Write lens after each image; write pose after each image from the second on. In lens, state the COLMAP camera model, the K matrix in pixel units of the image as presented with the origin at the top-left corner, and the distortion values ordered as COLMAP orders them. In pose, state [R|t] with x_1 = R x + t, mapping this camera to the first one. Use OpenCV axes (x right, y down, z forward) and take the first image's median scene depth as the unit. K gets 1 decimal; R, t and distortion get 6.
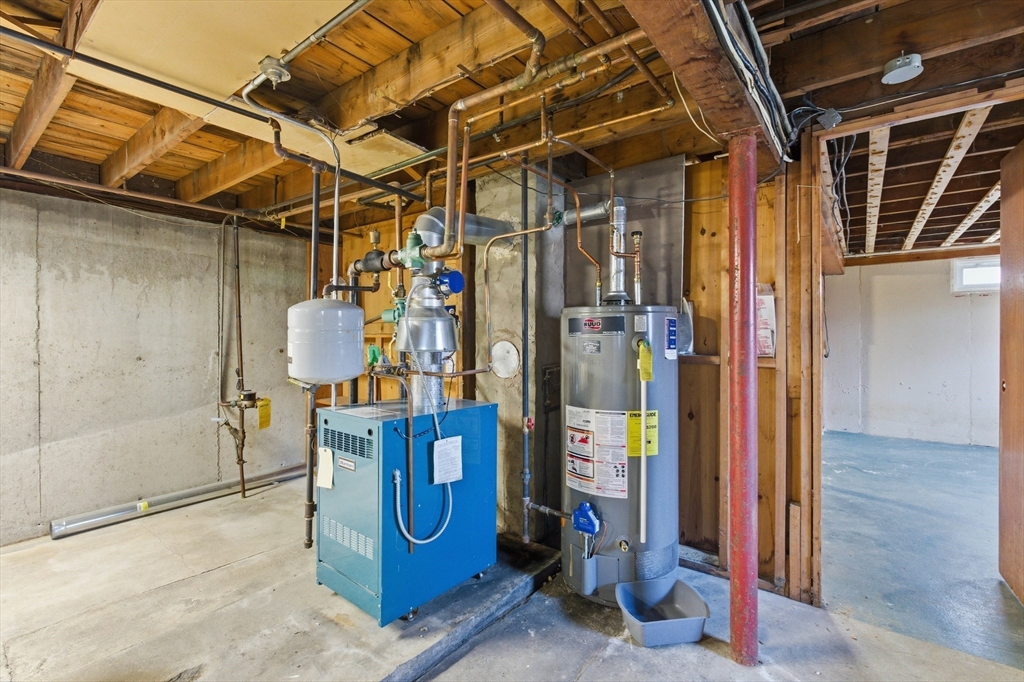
lens RADIAL K [[456.3, 0, 512.0], [0, 456.3, 341.0], [0, 0, 1]] dist [-0.001024, 0.000712]
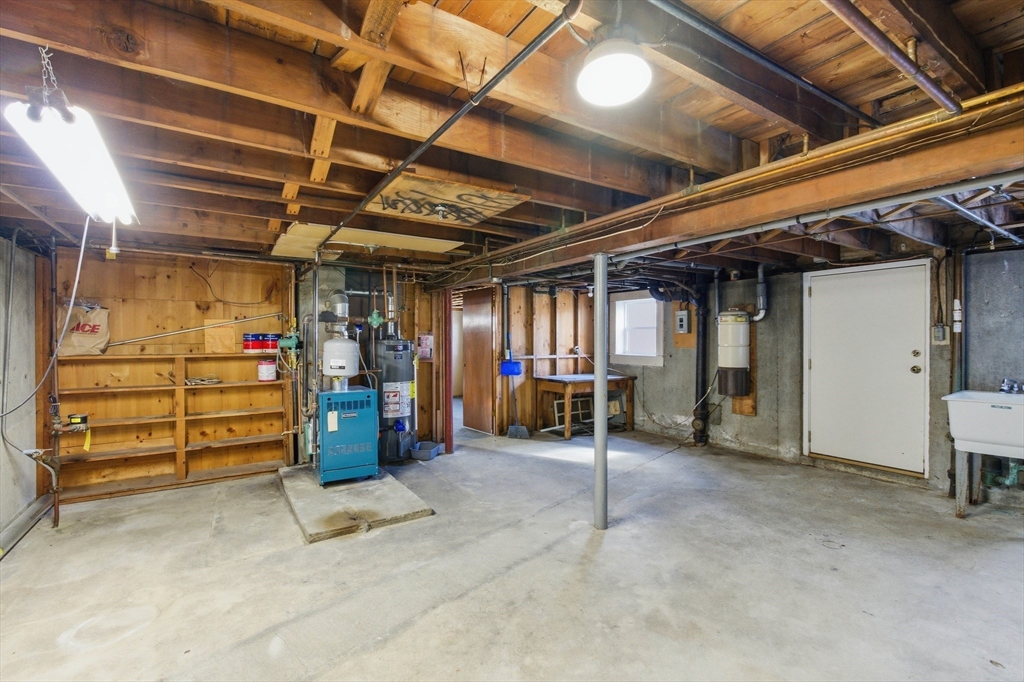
lens RADIAL K [[456.3, 0, 512.0], [0, 456.3, 341.0], [0, 0, 1]] dist [-0.001024, 0.000712]
pose [[0.330813, -0.000613, 0.943696, -1.907224], [0.016197, 0.999856, -0.005028, -0.049751], [-0.943557, 0.016949, 0.330775, -0.389295]]
